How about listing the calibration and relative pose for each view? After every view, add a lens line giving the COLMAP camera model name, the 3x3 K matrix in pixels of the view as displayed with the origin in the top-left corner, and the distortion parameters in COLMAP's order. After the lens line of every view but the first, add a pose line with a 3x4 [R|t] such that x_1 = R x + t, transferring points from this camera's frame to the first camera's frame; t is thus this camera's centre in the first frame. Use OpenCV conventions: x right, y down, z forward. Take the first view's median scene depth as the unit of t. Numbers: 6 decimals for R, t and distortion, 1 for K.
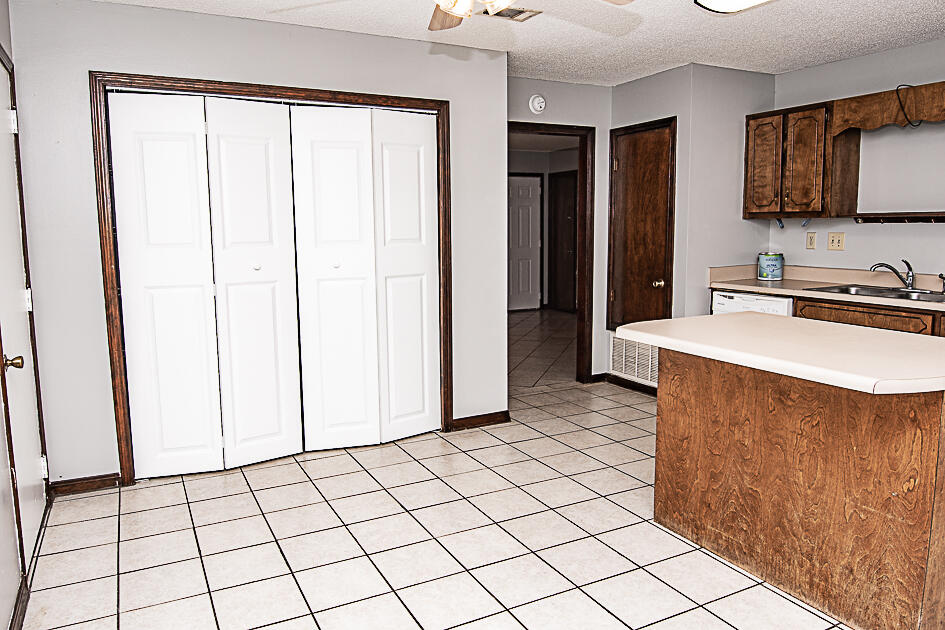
lens RADIAL K [[664.2, 0, 469.7], [0, 664.2, 314.0], [0, 0, 1]] dist [-0.007640, -0.025805]
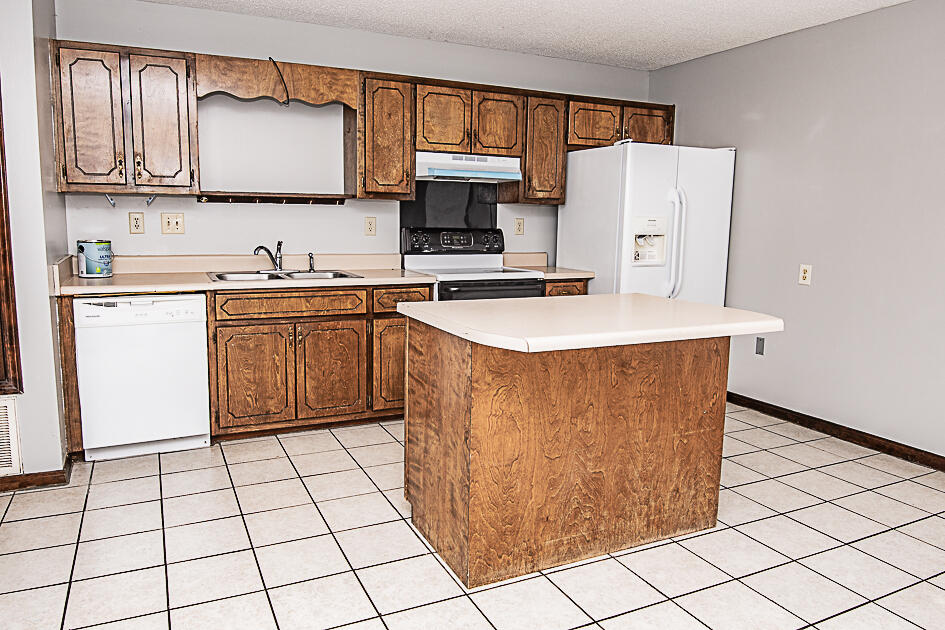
lens RADIAL K [[664.2, 0, 468.0], [0, 664.2, 309.6], [0, 0, 1]] dist [-0.007640, -0.025805]
pose [[0.038860, -0.127971, 0.991016, -0.497523], [0.118560, 0.985350, 0.122591, -0.108913], [-0.992186, 0.112731, 0.053463, 1.067851]]
